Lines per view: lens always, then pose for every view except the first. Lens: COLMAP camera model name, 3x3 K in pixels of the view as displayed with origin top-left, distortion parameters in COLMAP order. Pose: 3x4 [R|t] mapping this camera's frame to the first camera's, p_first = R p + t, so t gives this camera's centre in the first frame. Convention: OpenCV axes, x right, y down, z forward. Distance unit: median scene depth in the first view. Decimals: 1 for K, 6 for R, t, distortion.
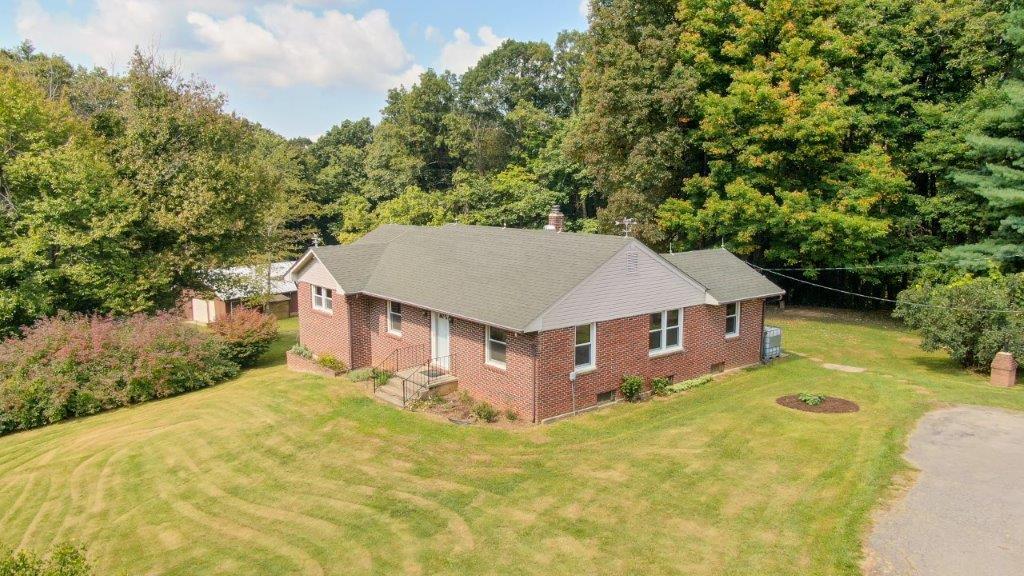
lens RADIAL K [[742.1, 0, 512.0], [0, 742.1, 288.0], [0, 0, 1]] dist [-0.012437, -0.003423]
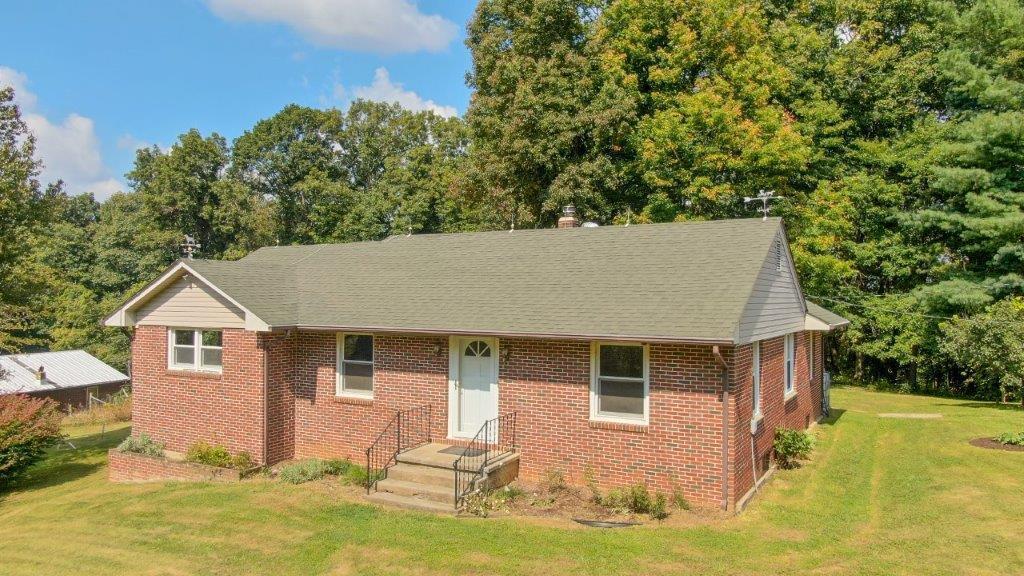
lens RADIAL K [[742.1, 0, 512.0], [0, 742.1, 288.0], [0, 0, 1]] dist [-0.012437, -0.003423]
pose [[0.929837, 0.010977, 0.367809, -0.195708], [0.046358, 0.988097, -0.146682, 0.052198], [-0.365041, 0.153441, 0.918260, 0.301579]]
